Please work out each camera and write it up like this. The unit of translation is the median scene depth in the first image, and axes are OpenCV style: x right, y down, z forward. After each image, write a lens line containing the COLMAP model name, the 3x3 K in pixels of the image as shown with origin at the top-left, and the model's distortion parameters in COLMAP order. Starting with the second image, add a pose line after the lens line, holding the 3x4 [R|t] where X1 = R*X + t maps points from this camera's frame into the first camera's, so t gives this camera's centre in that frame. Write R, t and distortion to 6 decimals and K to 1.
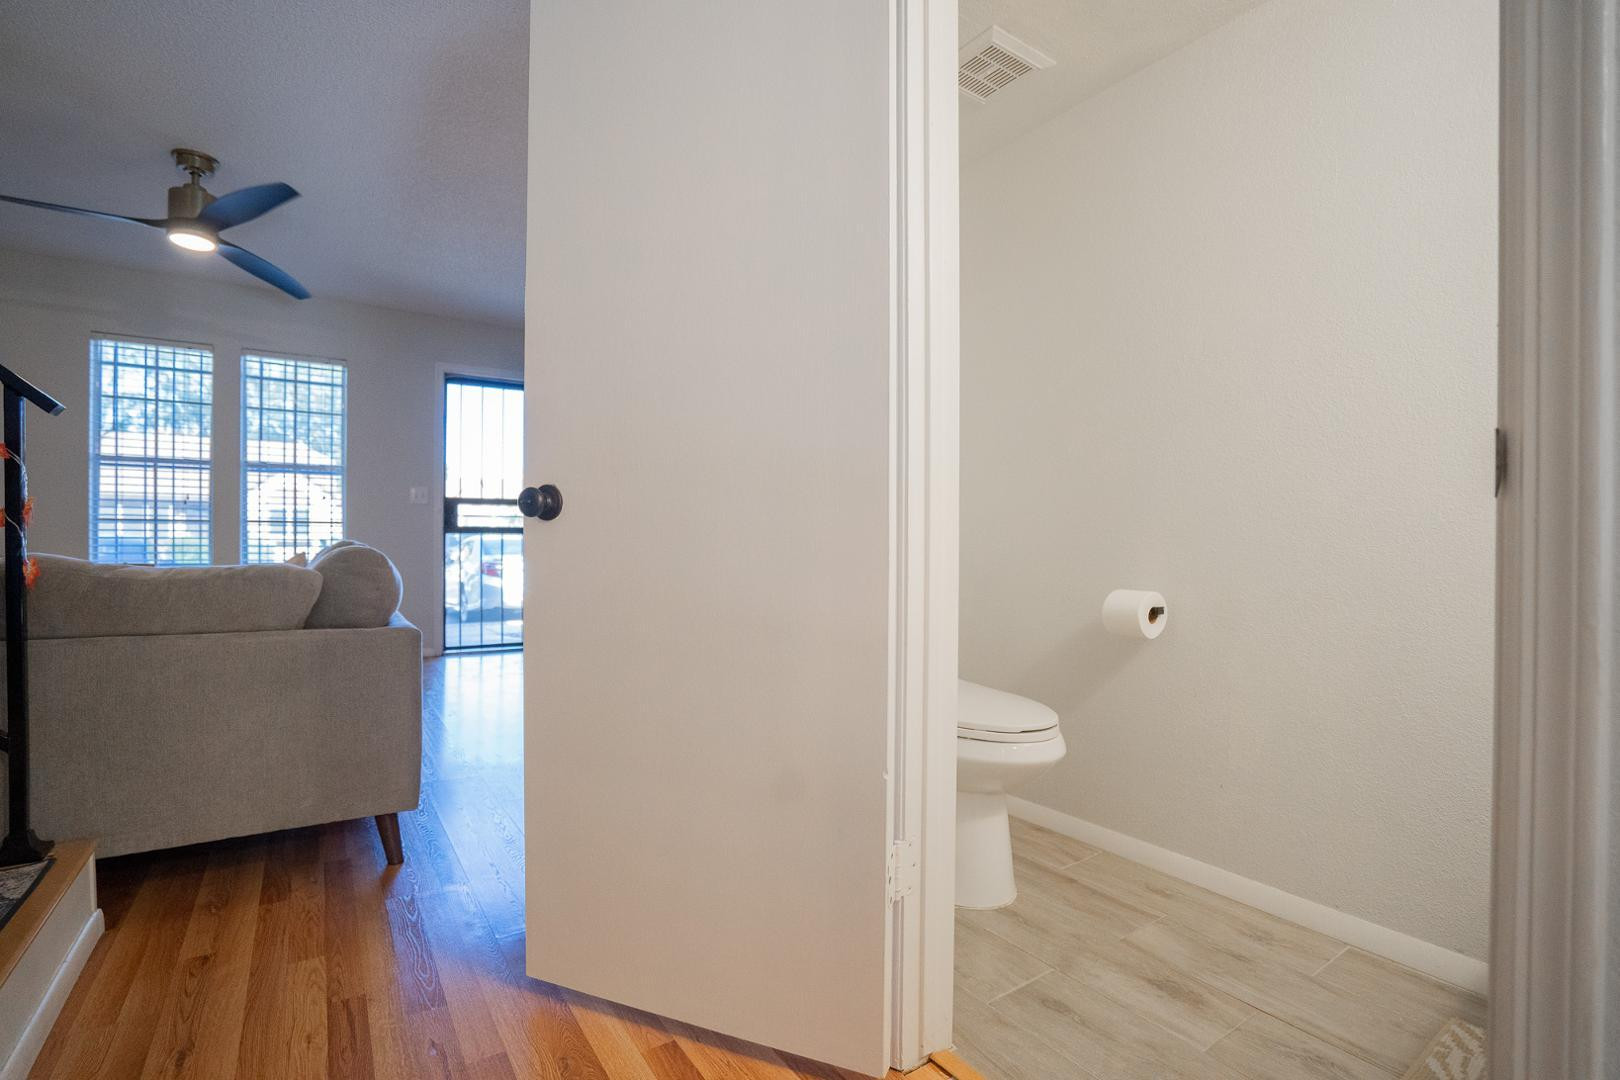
lens RADIAL K [[751.4, 0, 805.3], [0, 751.4, 546.0], [0, 0, 1]] dist [-0.053950, 0.018443]
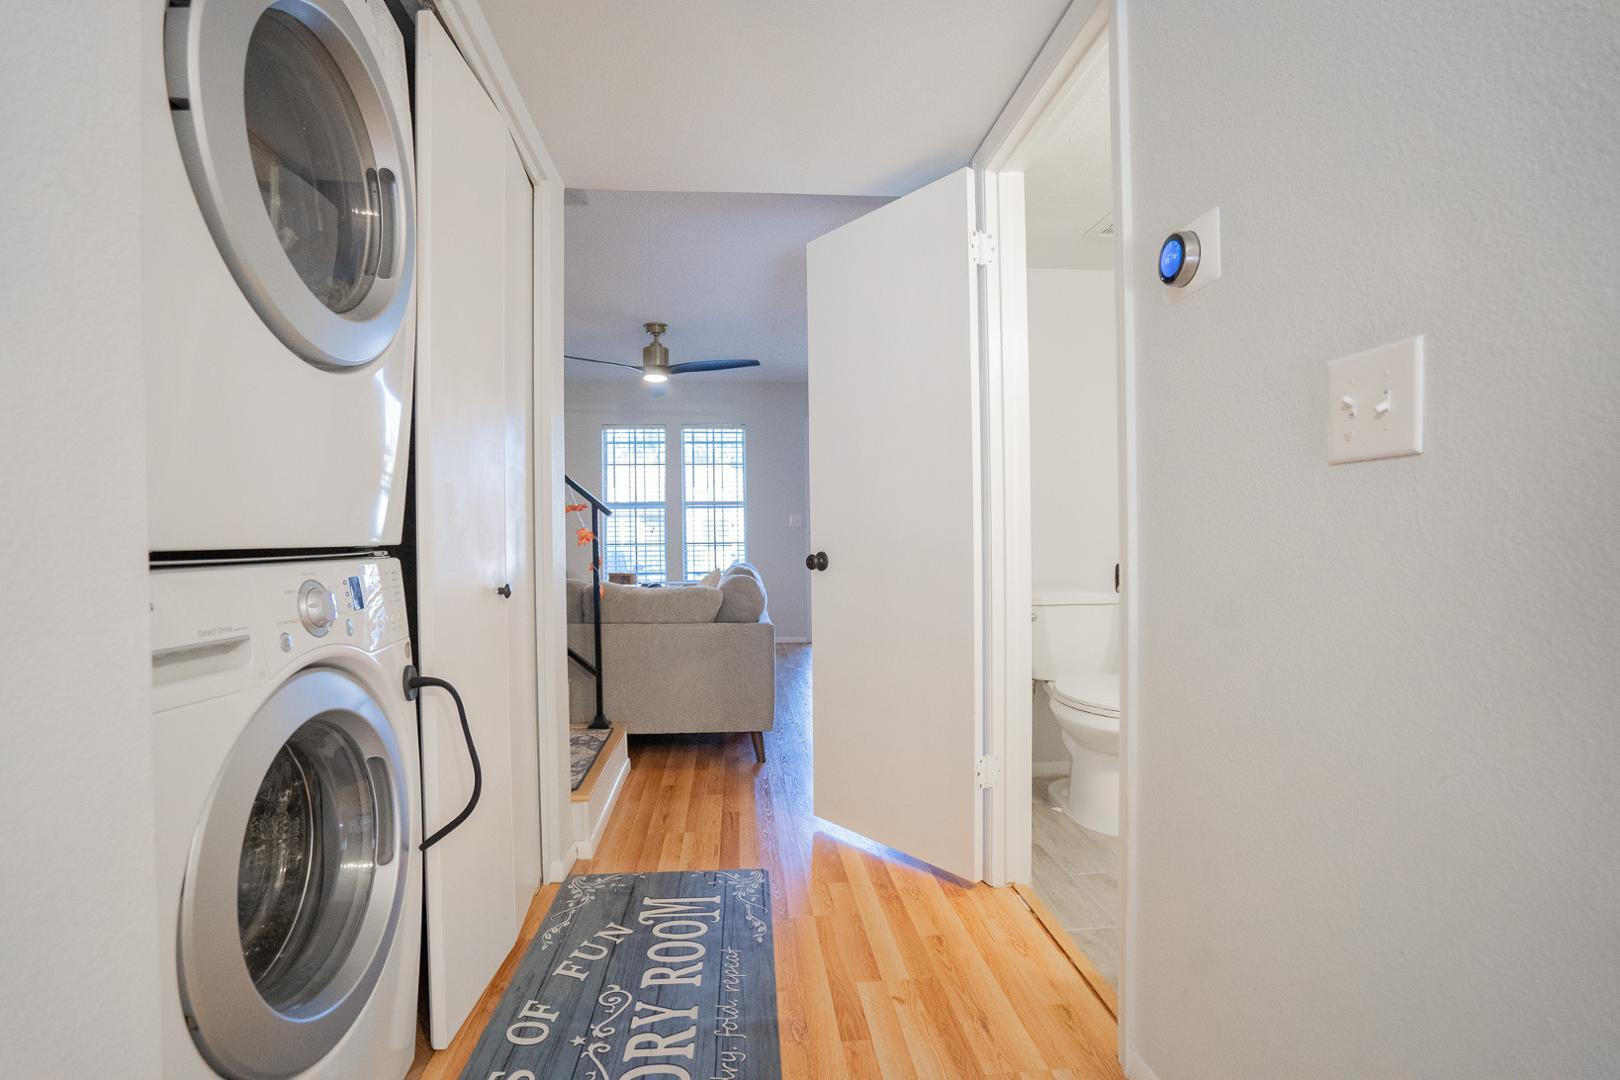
lens RADIAL K [[751.4, 0, 808.5], [0, 751.4, 548.1], [0, 0, 1]] dist [-0.053950, 0.018443]
pose [[0.882482, -0.008361, -0.470273, 0.369196], [0.012335, 0.999910, 0.005369, -0.073066], [0.470185, -0.010539, 0.882505, -0.488307]]
